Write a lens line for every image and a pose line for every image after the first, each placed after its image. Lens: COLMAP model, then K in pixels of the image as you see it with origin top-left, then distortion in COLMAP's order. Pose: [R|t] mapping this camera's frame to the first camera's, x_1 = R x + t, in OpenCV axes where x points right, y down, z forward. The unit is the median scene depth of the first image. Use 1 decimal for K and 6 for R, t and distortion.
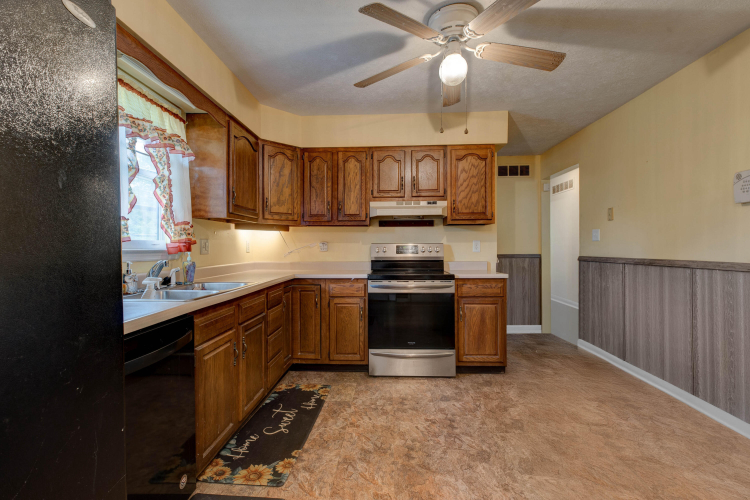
lens RADIAL K [[335.4, 0, 371.3], [0, 335.4, 246.1], [0, 0, 1]] dist [-0.001625, -0.000422]
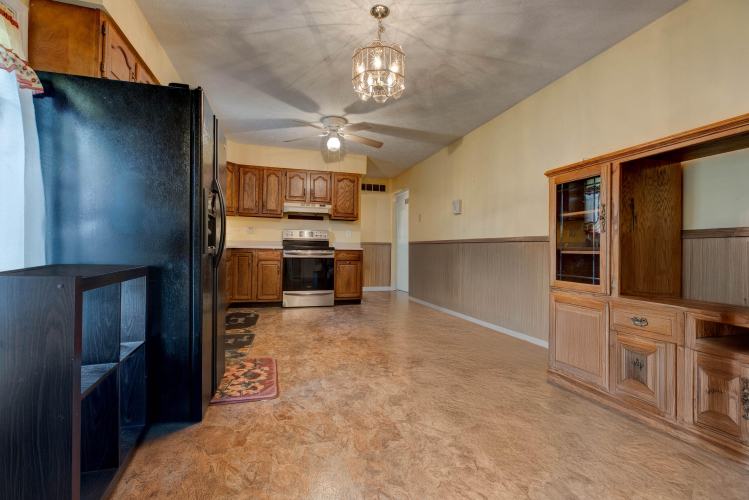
lens RADIAL K [[335.0, 0, 370.8], [0, 335.0, 246.1], [0, 0, 1]] dist [-0.001625, -0.000422]
pose [[0.947978, 0.021764, 0.317590, -0.114454], [-0.020360, 0.999763, -0.007742, 0.079098], [-0.317683, 0.000873, 0.948197, -0.646655]]
